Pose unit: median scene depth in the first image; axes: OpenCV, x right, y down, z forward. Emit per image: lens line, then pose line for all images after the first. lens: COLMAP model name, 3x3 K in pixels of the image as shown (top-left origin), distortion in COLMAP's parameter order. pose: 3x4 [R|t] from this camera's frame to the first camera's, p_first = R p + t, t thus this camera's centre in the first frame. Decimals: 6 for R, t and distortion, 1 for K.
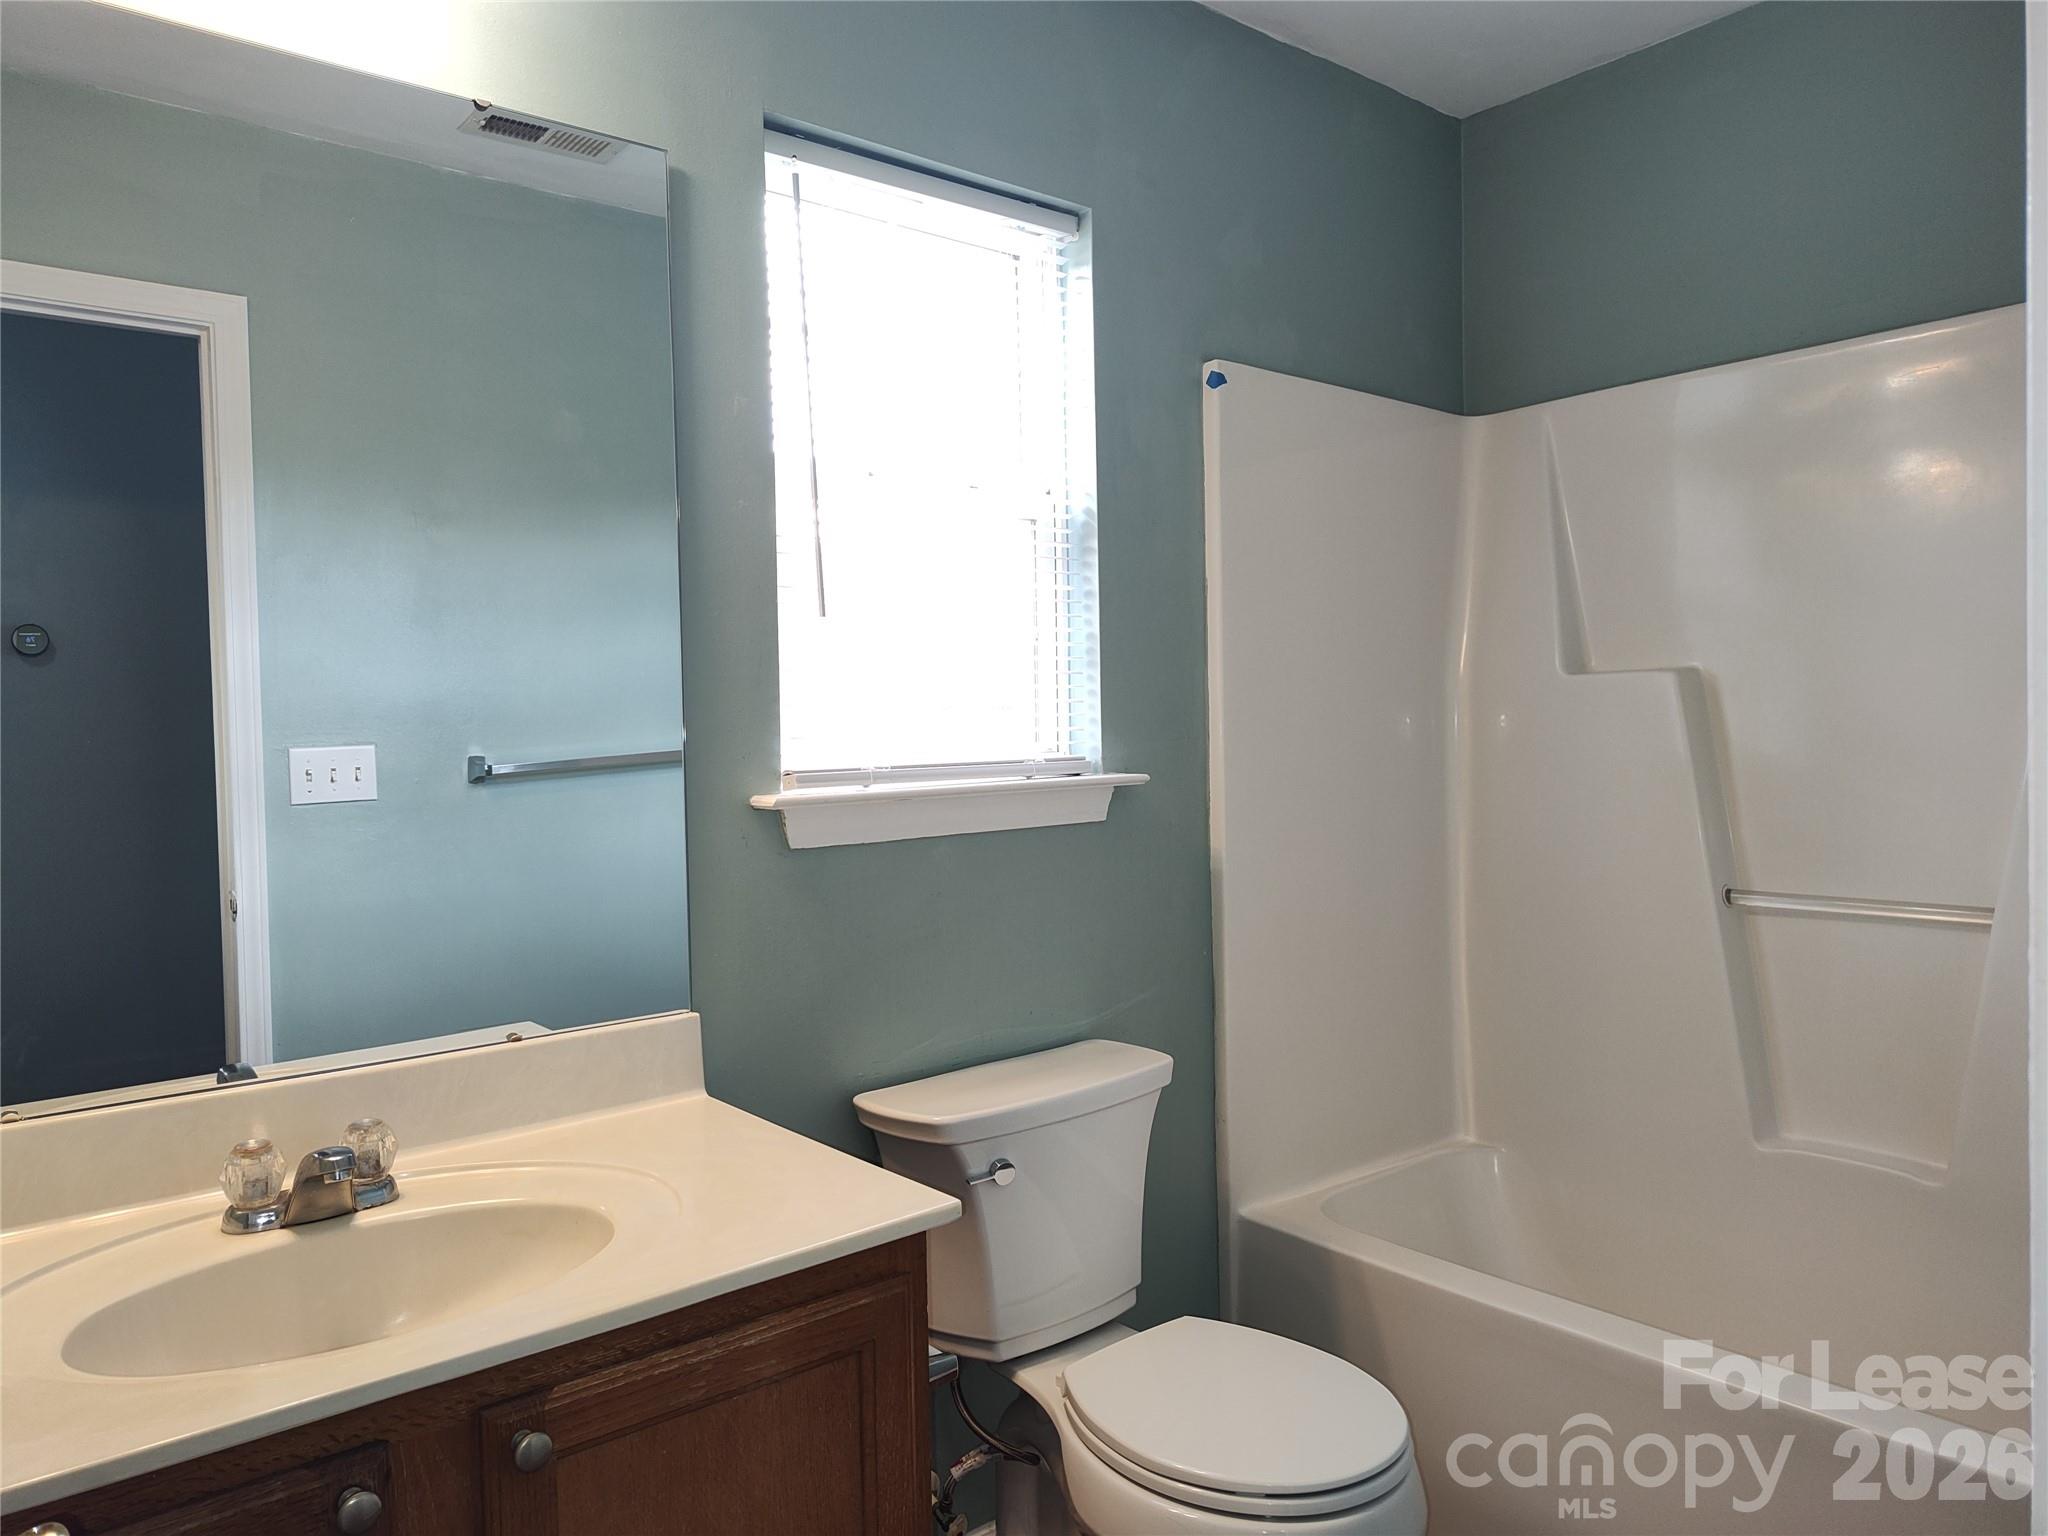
lens RADIAL K [[1383.6, 0, 1031.2], [0, 1383.6, 781.0], [0, 0, 1]] dist [0.022323, -0.032220]
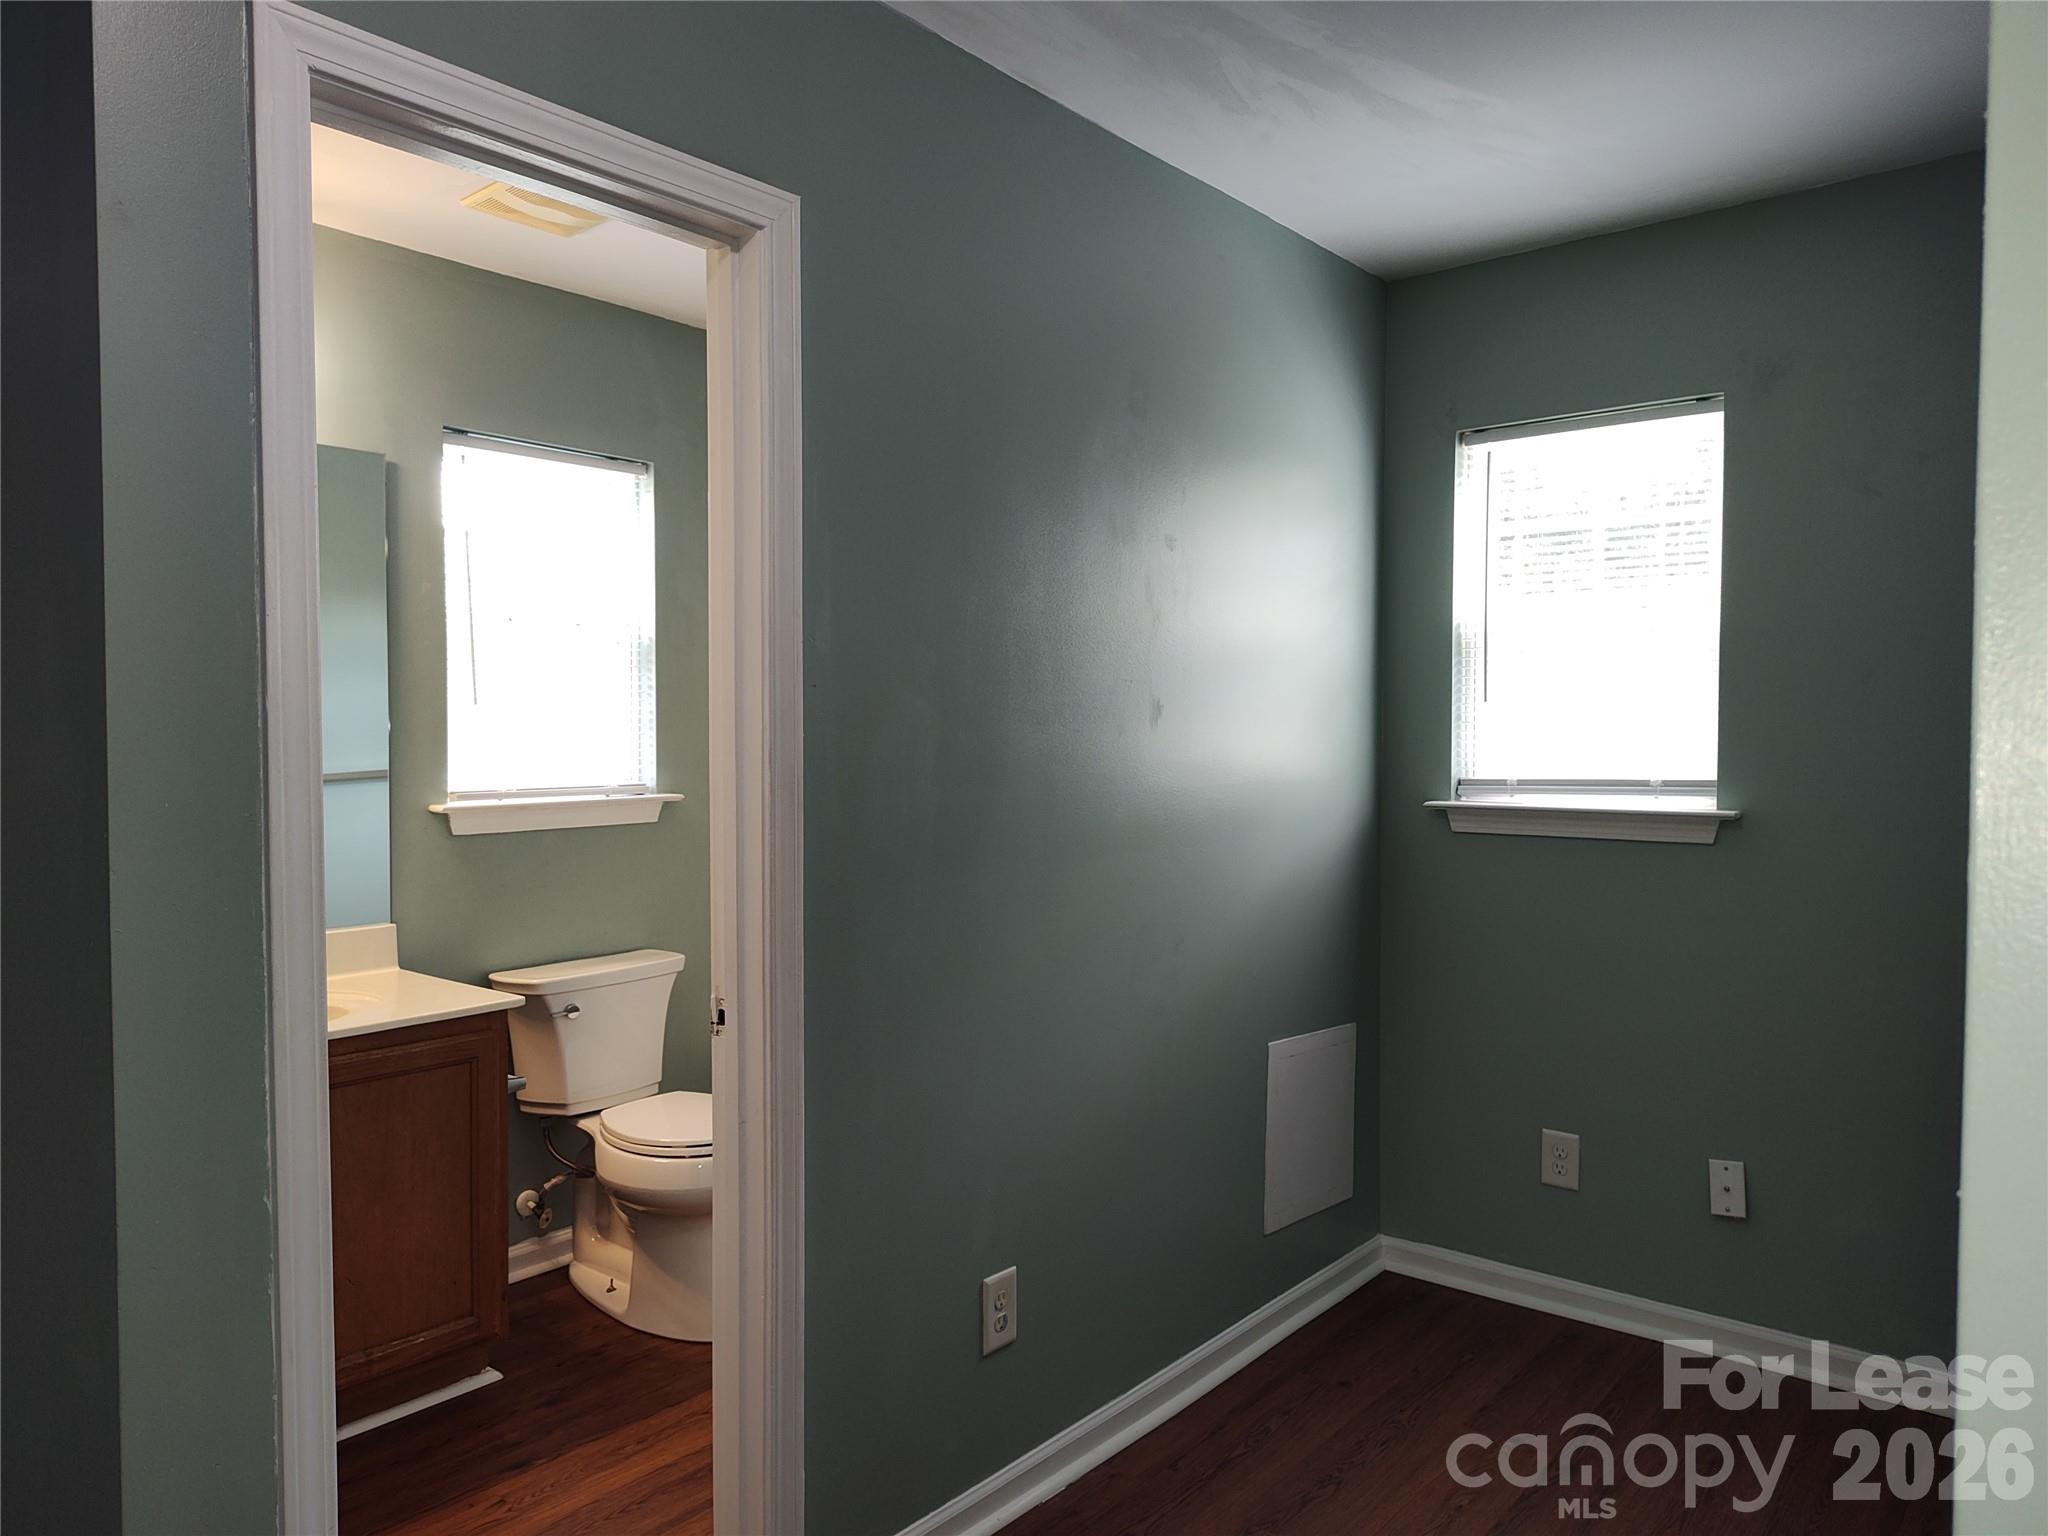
lens RADIAL K [[1383.6, 0, 1067.1], [0, 1383.6, 784.0], [0, 0, 1]] dist [0.022323, -0.032220]
pose [[0.977920, 0.017075, 0.208283, 0.206388], [-0.016882, 0.999854, -0.002704, -0.023166], [-0.208298, -0.000872, 0.978065, -0.830493]]
